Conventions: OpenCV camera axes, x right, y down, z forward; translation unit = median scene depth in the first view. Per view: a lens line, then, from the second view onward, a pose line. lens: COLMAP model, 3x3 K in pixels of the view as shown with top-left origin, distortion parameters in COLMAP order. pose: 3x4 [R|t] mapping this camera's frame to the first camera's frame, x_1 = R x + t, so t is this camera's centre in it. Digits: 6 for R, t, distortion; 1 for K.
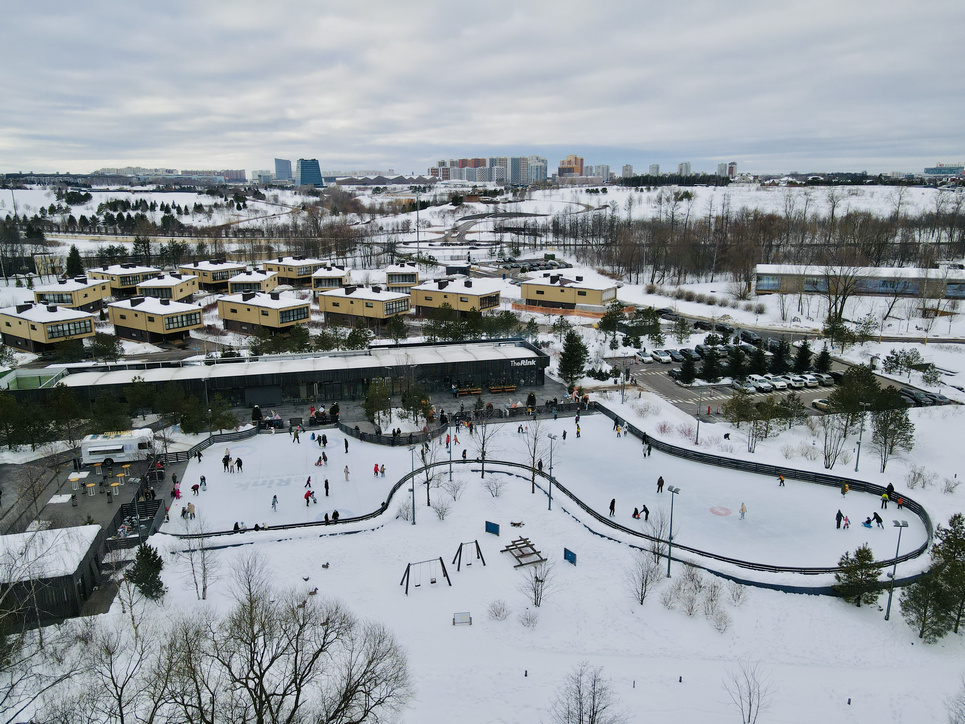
lens RADIAL K [[689.6, 0, 476.1], [0, 689.6, 357.1], [0, 0, 1]] dist [0.017415, 0.001459]
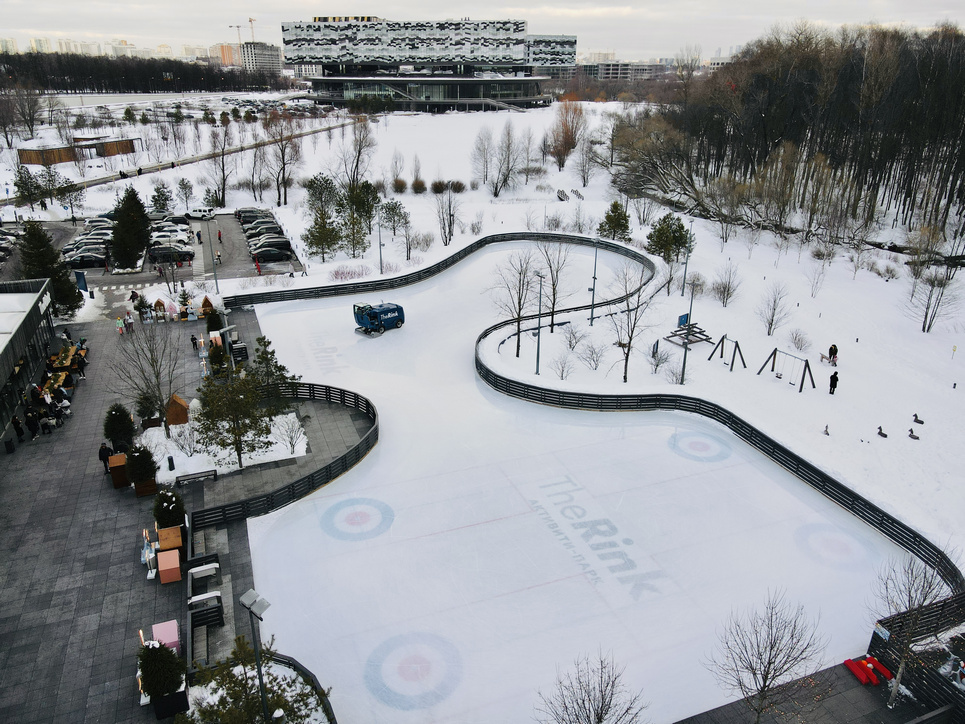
lens RADIAL K [[694.7, 0, 473.4], [0, 694.7, 363.6], [0, 0, 1]] dist [0.010796, -0.000166]
pose [[-0.122614, -0.382895, 0.915618, -0.392557], [0.233715, 0.885494, 0.401595, -0.071718], [-0.964543, 0.263235, -0.019086, 0.639896]]
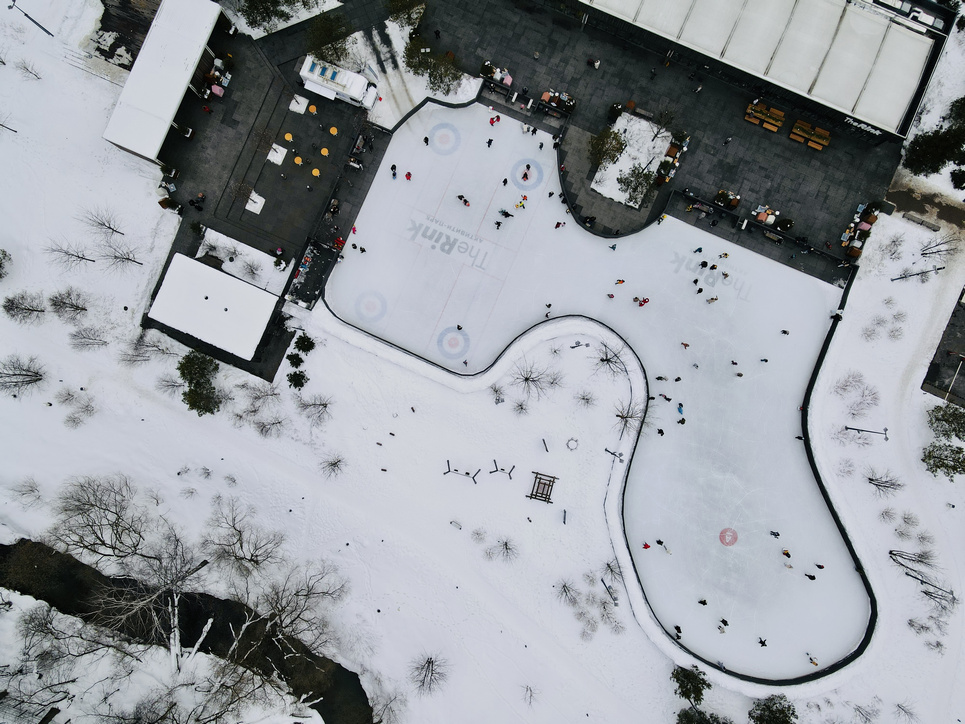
lens RADIAL K [[689.6, 0, 476.1], [0, 689.6, 357.1], [0, 0, 1]] dist [0.017415, 0.001459]
pose [[0.796472, 0.604117, -0.025967, -0.069649], [-0.133989, 0.218202, 0.966662, -0.483443], [0.589643, -0.766440, 0.254737, 0.378955]]
